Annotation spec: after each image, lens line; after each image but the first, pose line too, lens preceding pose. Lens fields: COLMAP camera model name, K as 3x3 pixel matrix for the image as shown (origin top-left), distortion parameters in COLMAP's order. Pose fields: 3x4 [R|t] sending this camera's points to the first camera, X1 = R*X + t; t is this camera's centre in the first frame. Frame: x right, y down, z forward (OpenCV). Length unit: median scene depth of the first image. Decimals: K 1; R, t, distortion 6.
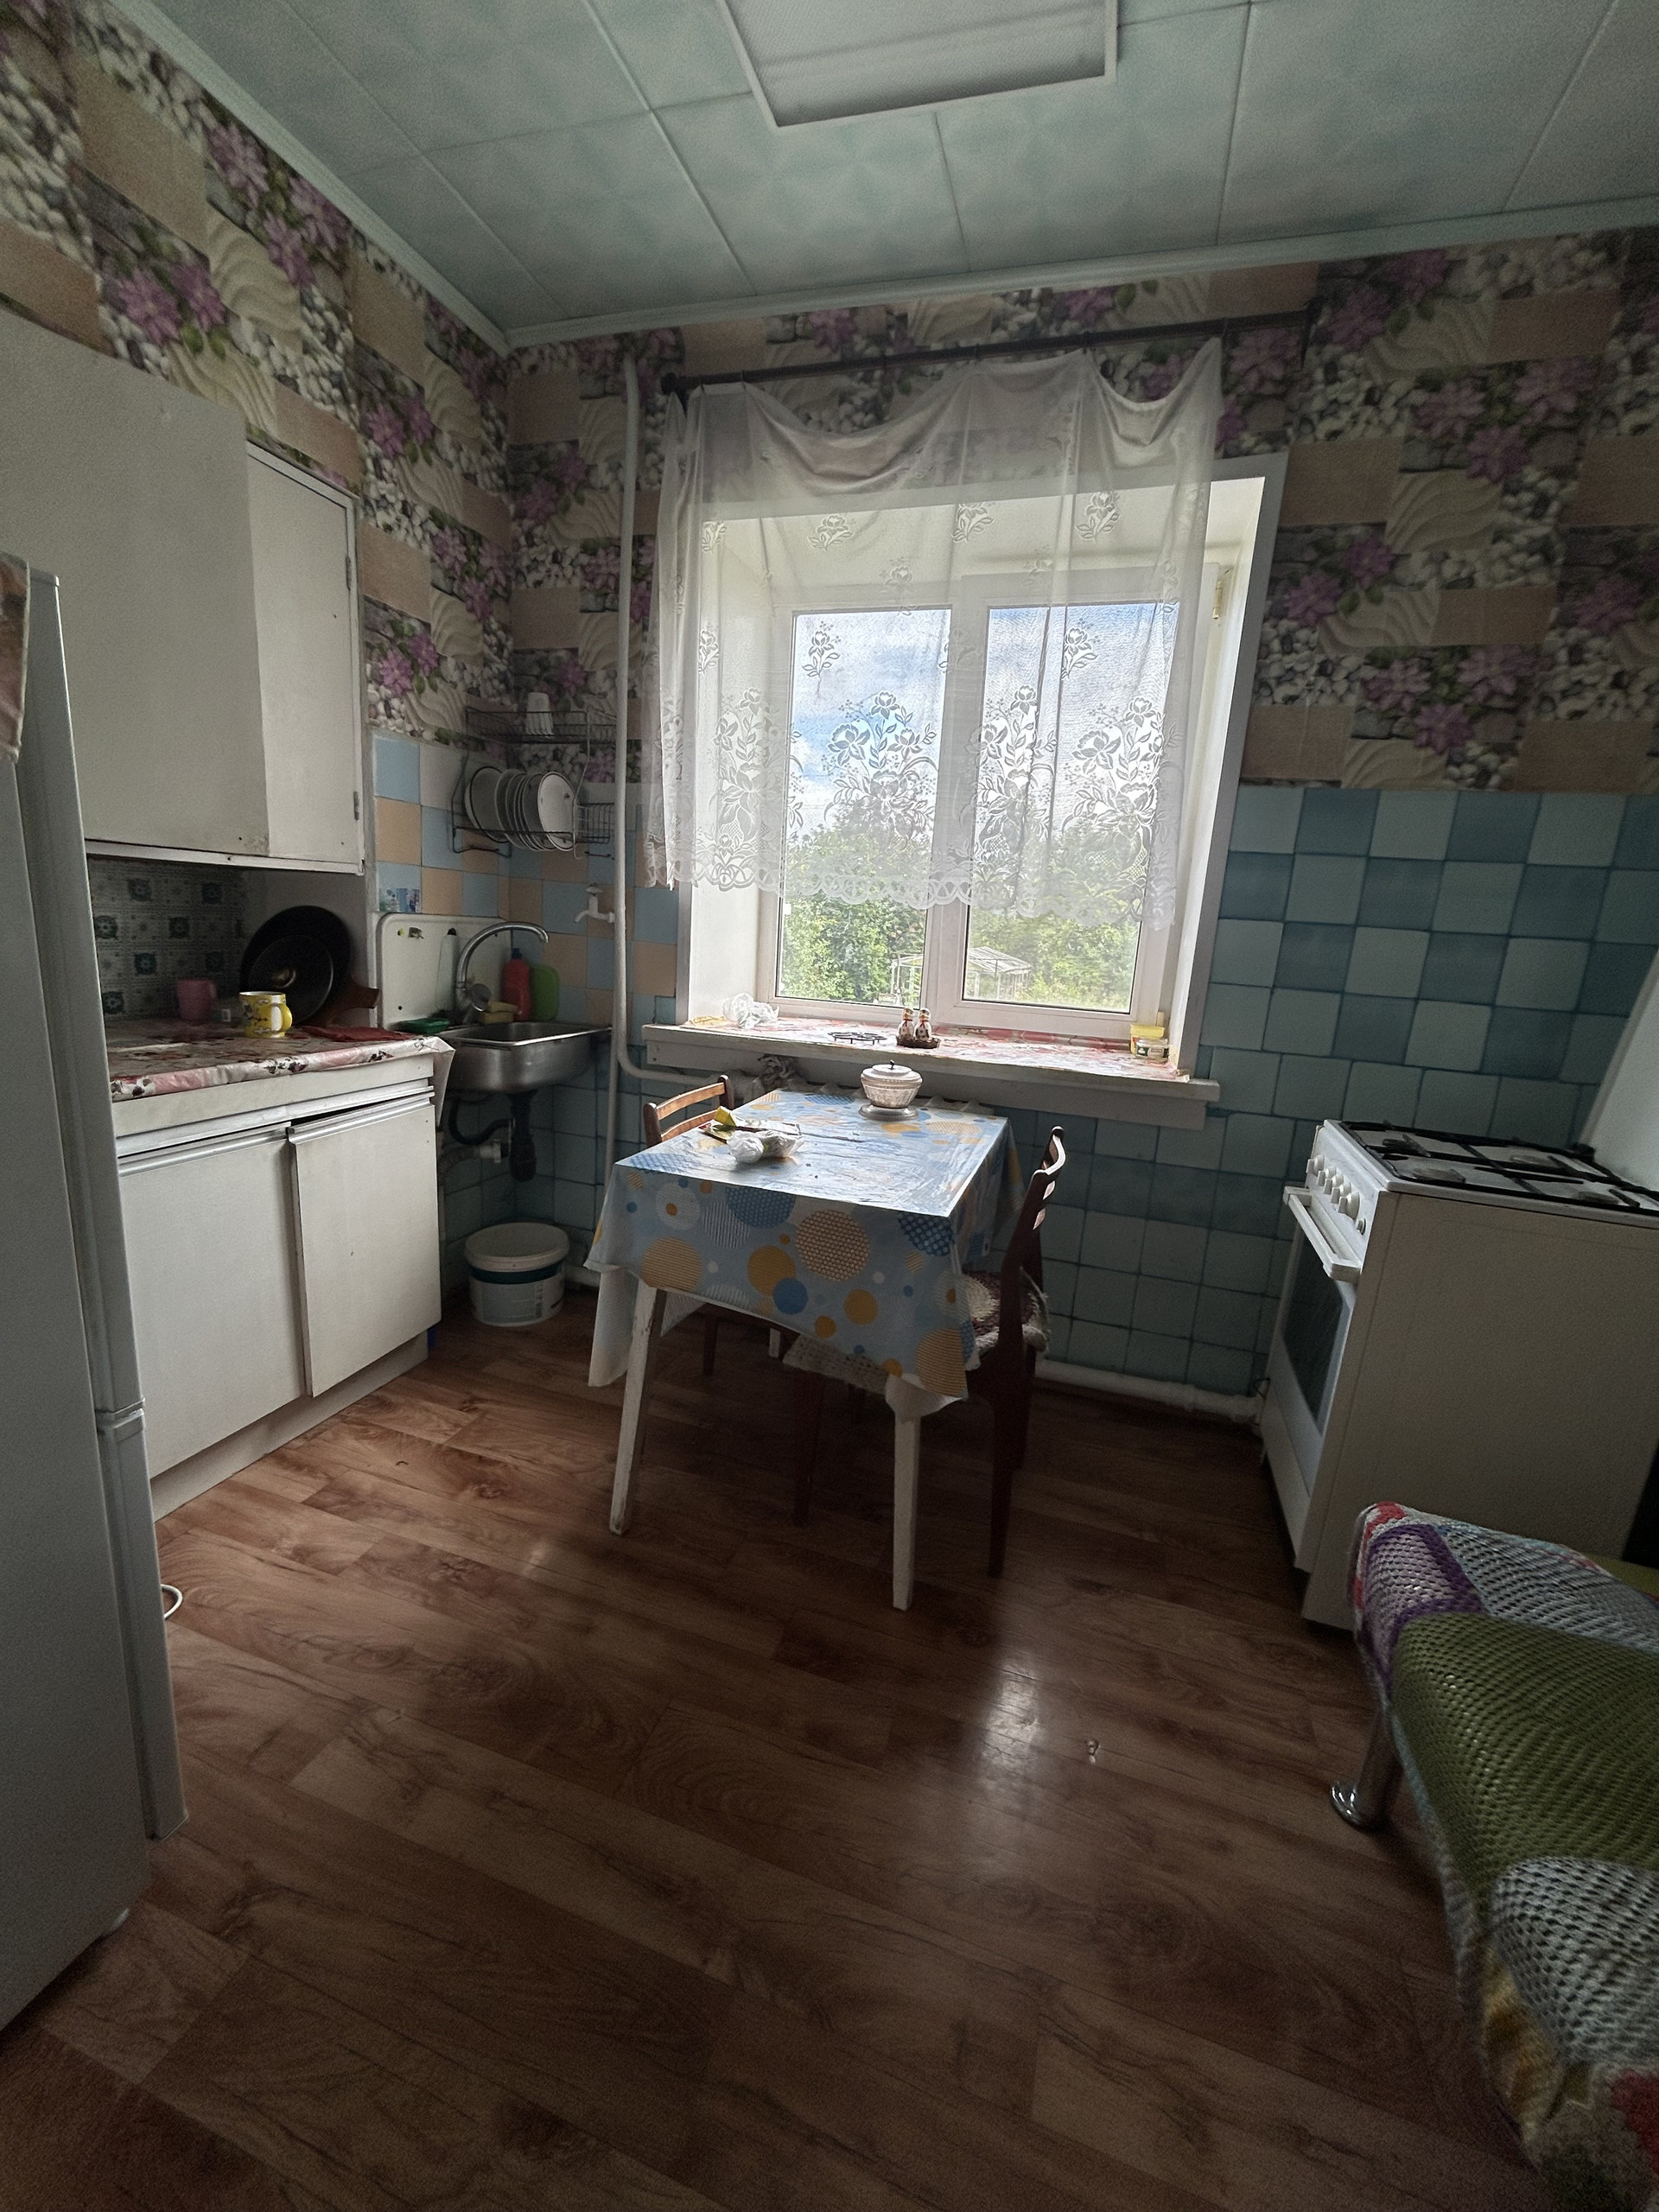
lens RADIAL K [[891.0, 0, 829.5], [0, 891.0, 1106.0], [0, 0, 1]] dist [0.005497, 0.000066]
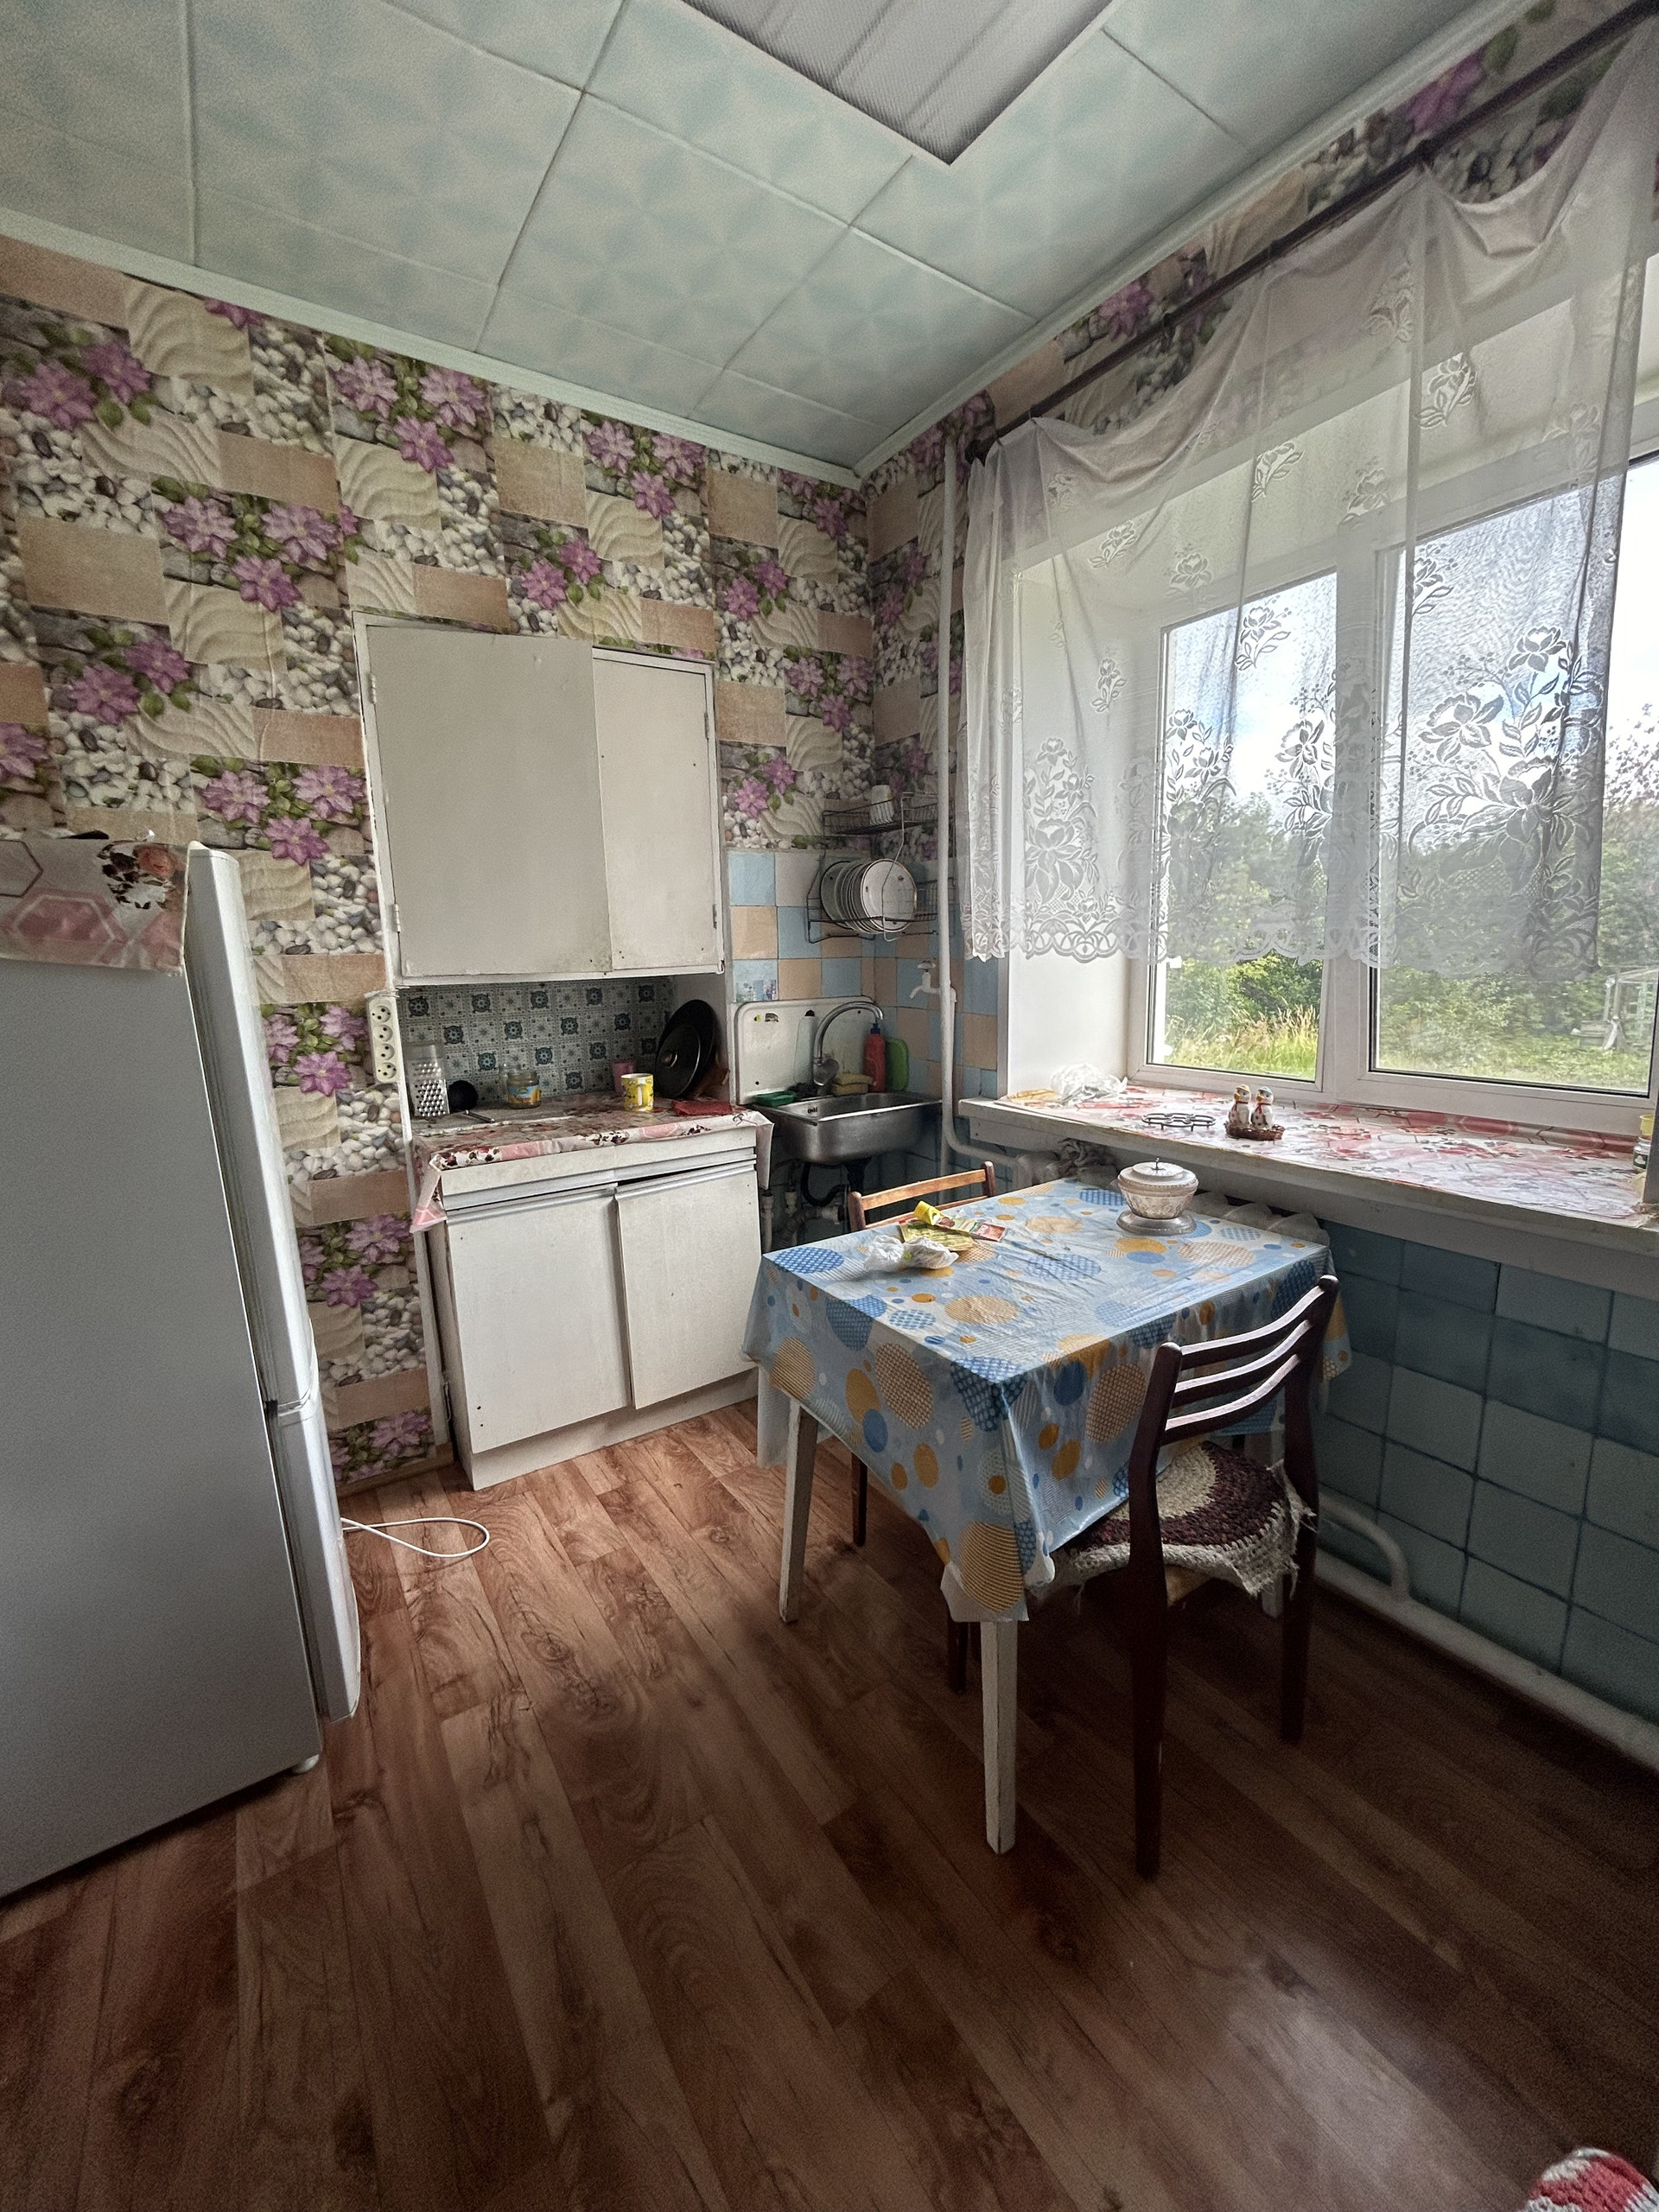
lens RADIAL K [[888.1, 0, 832.2], [0, 888.1, 1109.3], [0, 0, 1]] dist [0.002780, -0.000016]
pose [[0.785498, 0.028568, -0.618204, 0.338858], [-0.051134, 0.998514, -0.018829, -0.066521], [0.616748, 0.046401, 0.785792, 0.183144]]
